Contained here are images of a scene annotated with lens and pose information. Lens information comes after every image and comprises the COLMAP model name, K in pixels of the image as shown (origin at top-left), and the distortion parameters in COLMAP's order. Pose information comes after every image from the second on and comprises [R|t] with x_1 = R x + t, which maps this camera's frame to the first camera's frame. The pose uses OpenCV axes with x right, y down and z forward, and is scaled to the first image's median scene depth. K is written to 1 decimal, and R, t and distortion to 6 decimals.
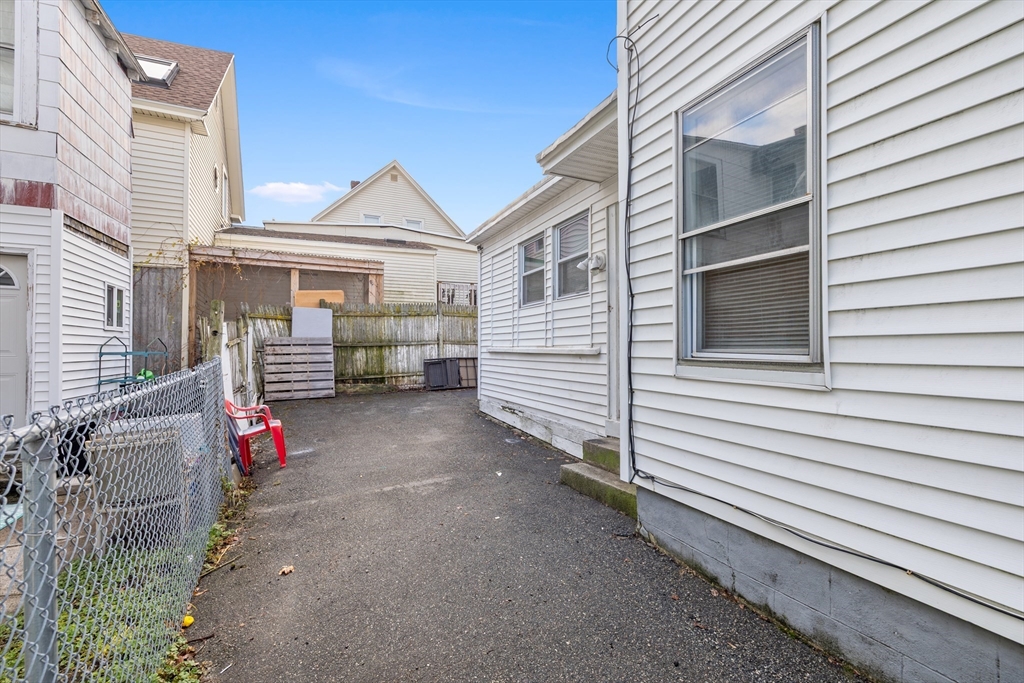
lens RADIAL K [[433.2, 0, 516.5], [0, 433.2, 343.2], [0, 0, 1]] dist [0.007969, 0.000585]
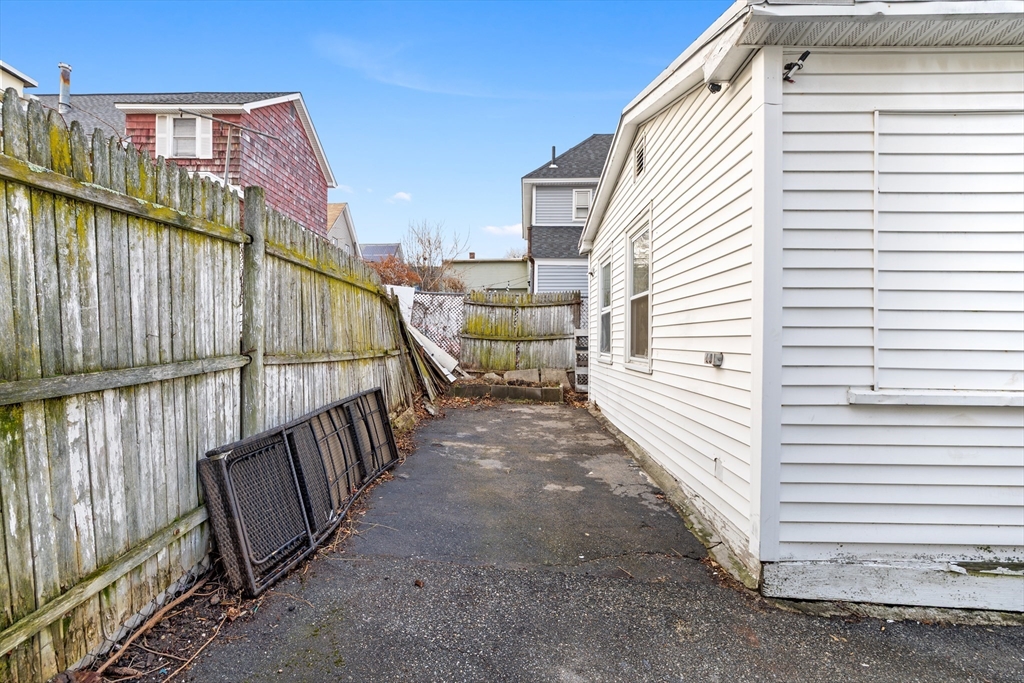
lens RADIAL K [[433.2, 0, 509.3], [0, 433.2, 345.1], [0, 0, 1]] dist [0.007969, 0.000585]
pose [[0.441957, 0.003391, 0.897030, -0.337715], [-0.016575, 0.999853, 0.004387, -0.015327], [-0.896883, -0.016807, 0.441949, 0.790399]]
